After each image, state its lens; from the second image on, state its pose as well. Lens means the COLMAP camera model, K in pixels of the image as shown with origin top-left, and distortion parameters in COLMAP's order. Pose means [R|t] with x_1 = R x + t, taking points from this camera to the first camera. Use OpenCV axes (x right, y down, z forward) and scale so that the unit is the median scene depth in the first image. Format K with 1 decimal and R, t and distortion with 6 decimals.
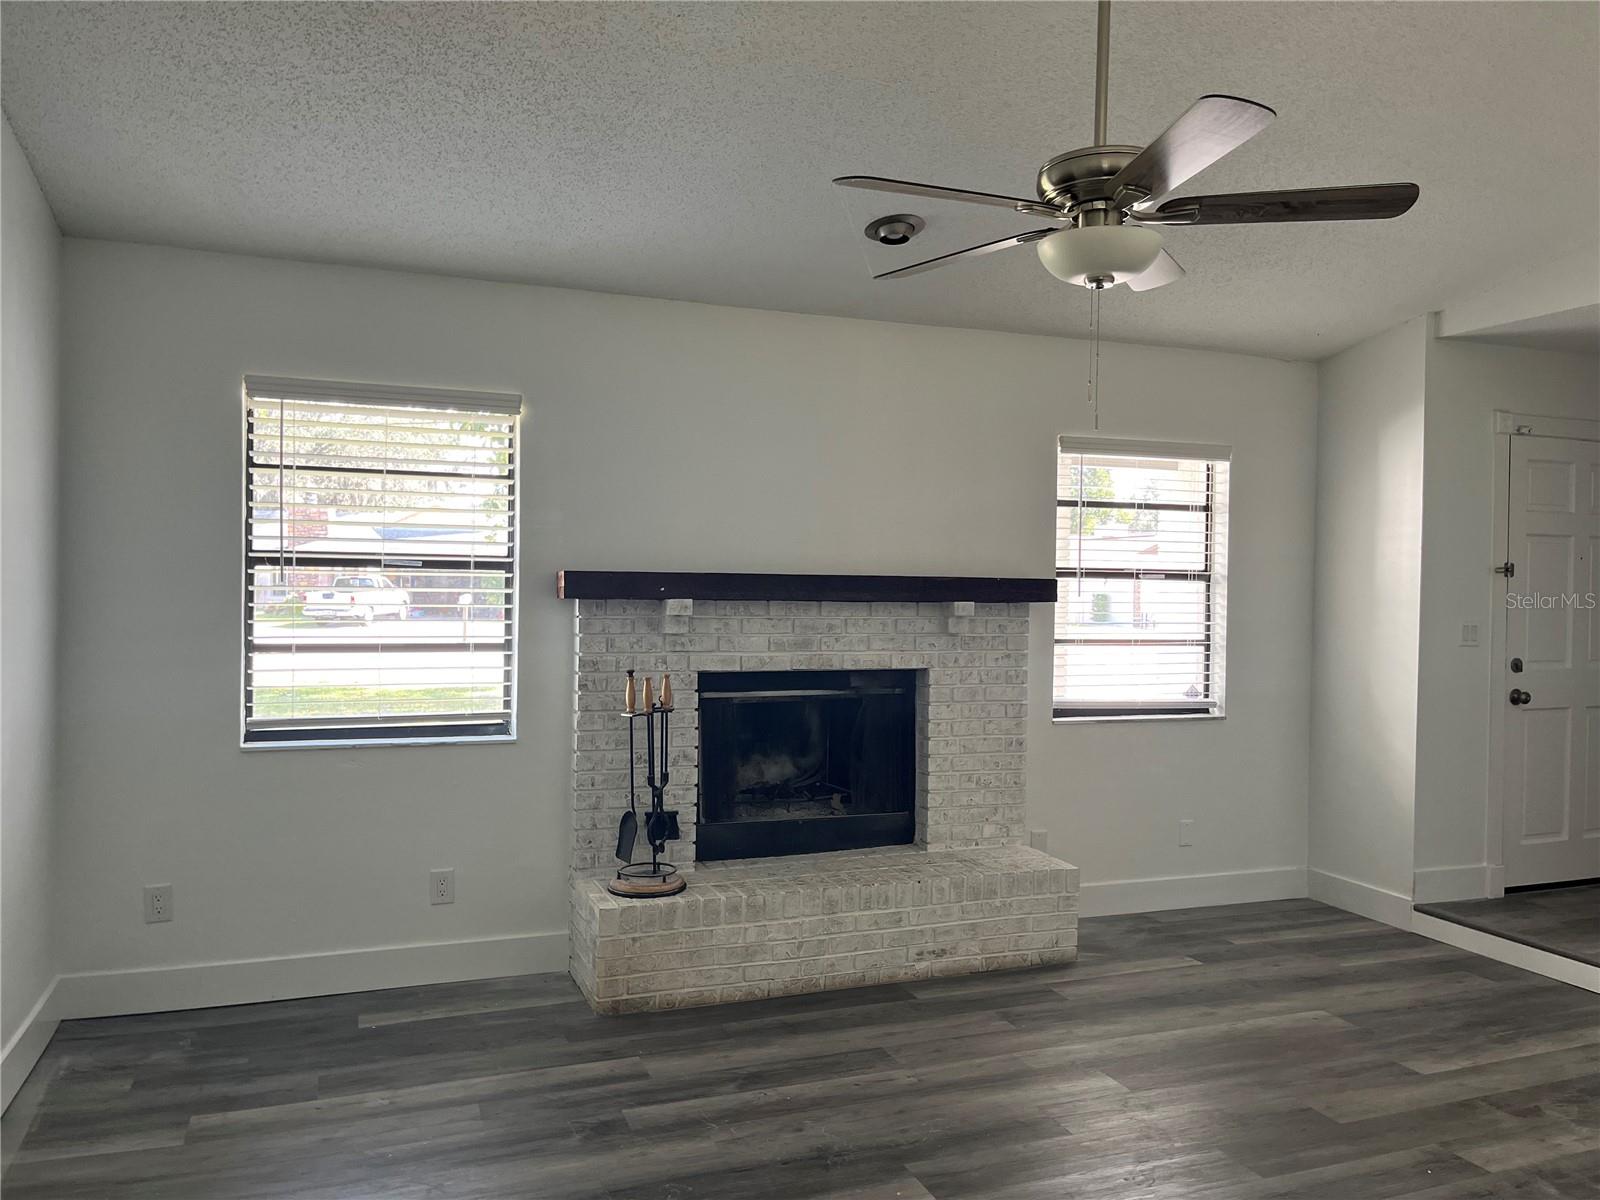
lens RADIAL K [[1226.9, 0, 801.5], [0, 1226.9, 595.8], [0, 0, 1]] dist [0.058640, -0.049164]
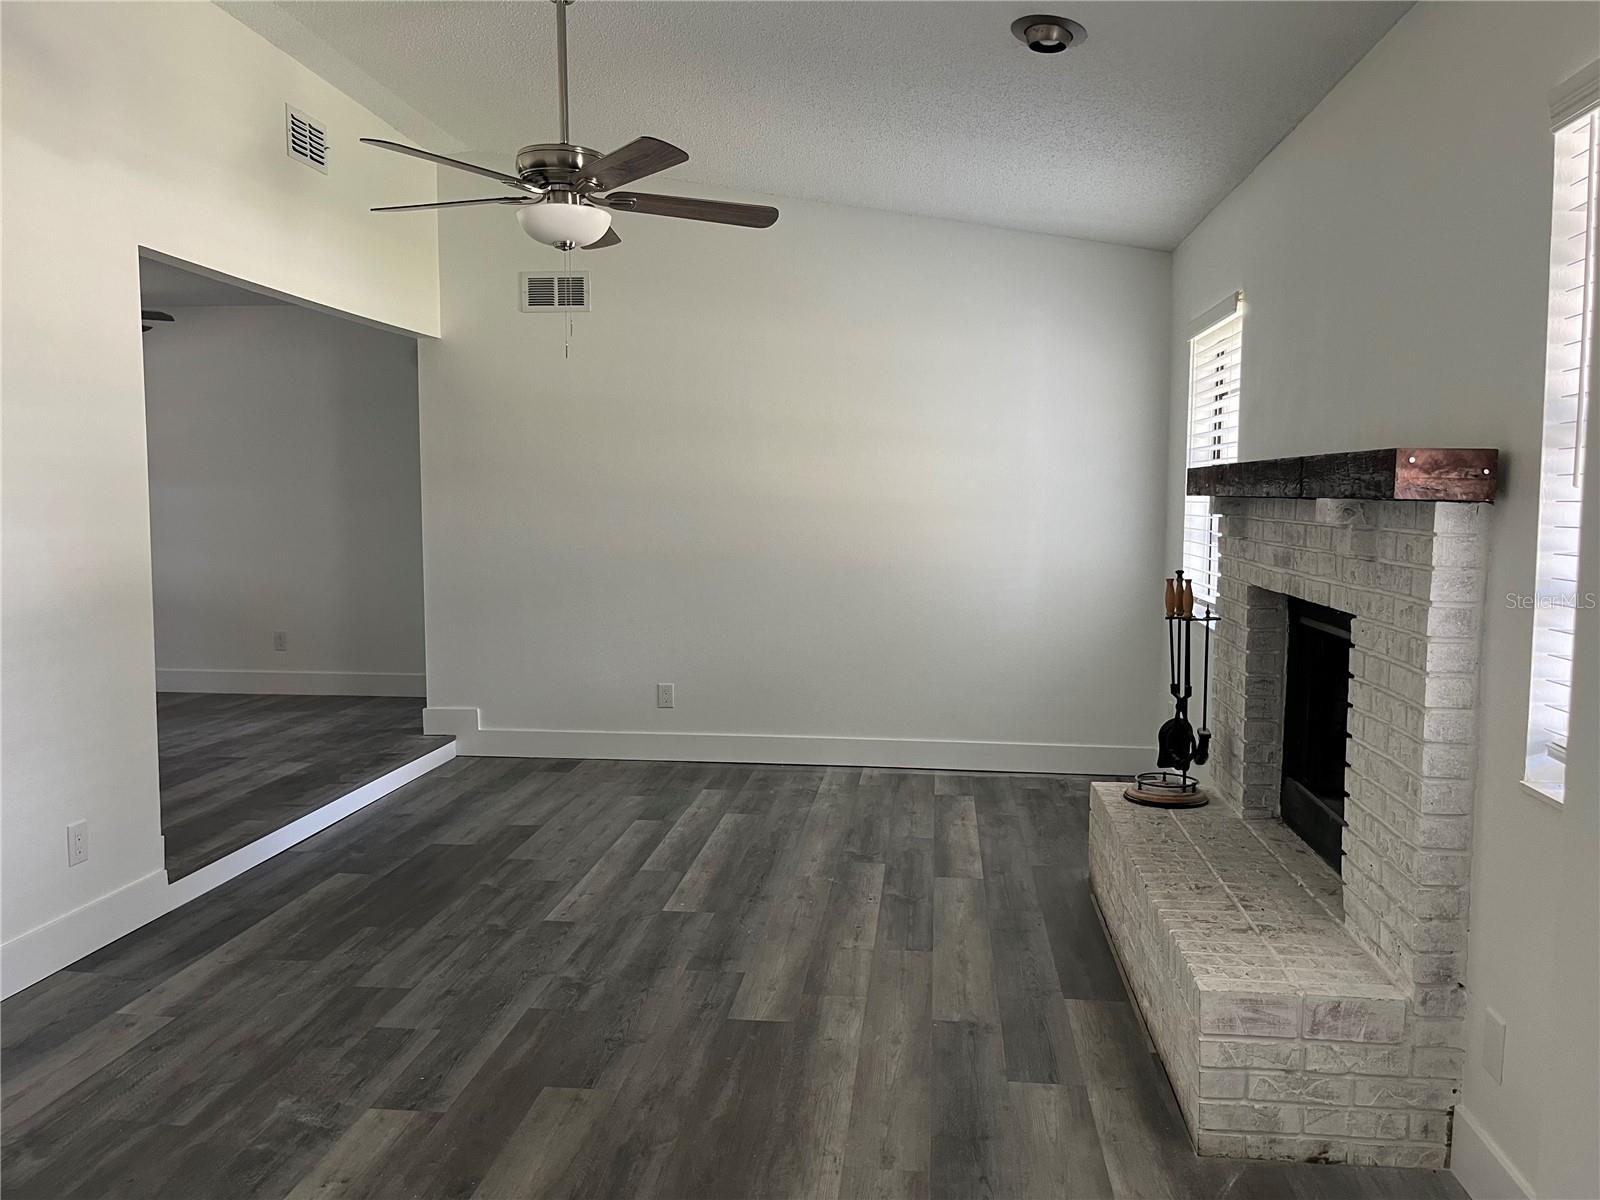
lens RADIAL K [[1226.9, 0, 807.9], [0, 1226.9, 592.6], [0, 0, 1]] dist [0.058640, -0.049164]
pose [[-0.447965, 0.056175, -0.892285, 1.044908], [-0.028822, 0.996598, 0.077212, 0.017492], [0.893586, 0.060306, -0.444822, 1.458958]]
